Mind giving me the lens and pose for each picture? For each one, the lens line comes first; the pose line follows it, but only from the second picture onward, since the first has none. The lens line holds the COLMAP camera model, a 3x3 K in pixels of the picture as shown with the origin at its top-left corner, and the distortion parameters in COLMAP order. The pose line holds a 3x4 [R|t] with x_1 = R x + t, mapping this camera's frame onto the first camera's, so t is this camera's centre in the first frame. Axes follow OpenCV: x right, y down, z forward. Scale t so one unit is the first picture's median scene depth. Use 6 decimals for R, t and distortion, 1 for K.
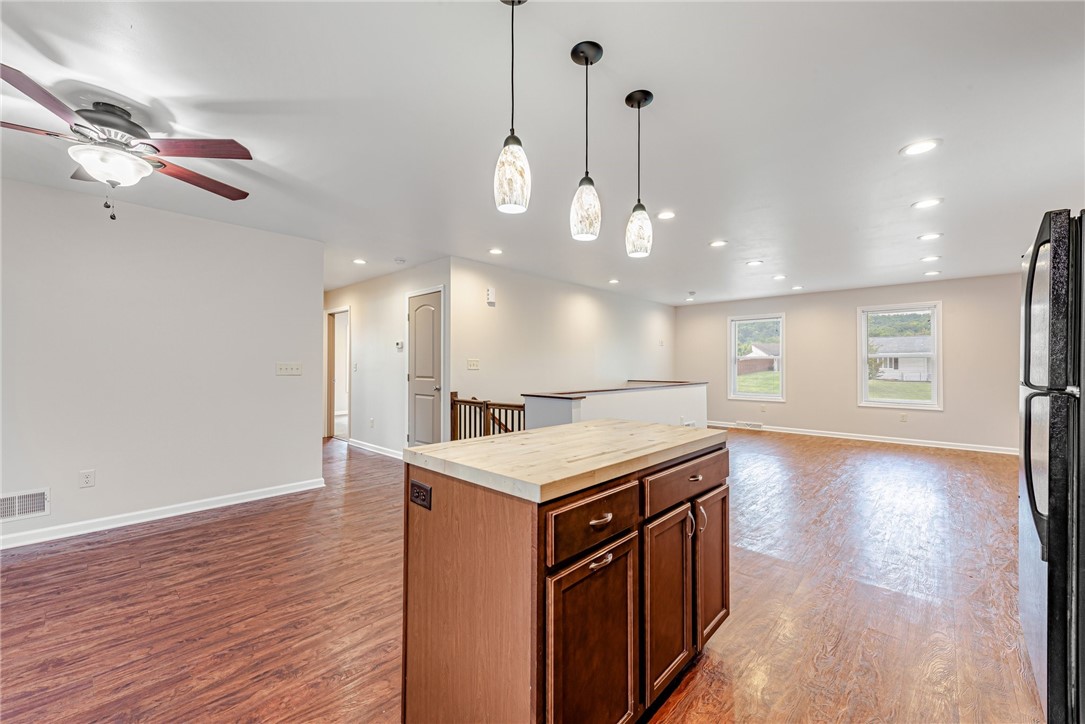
lens RADIAL K [[433.9, 0, 546.2], [0, 433.9, 365.7], [0, 0, 1]] dist [0.011034, -0.001195]
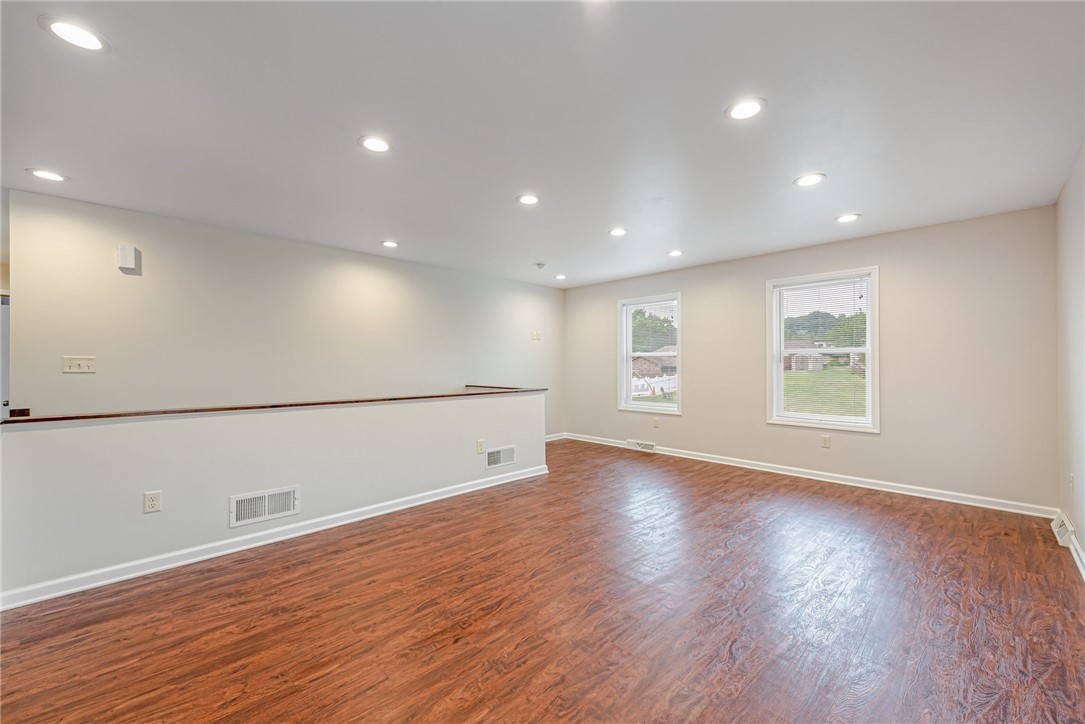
lens RADIAL K [[433.9, 0, 538.9], [0, 433.9, 362.9], [0, 0, 1]] dist [0.011034, -0.001195]
pose [[0.999385, -0.004965, -0.034709, 0.326251], [0.004802, 0.999977, -0.004792, -0.000960], [0.034732, 0.004622, 0.999386, 0.255672]]
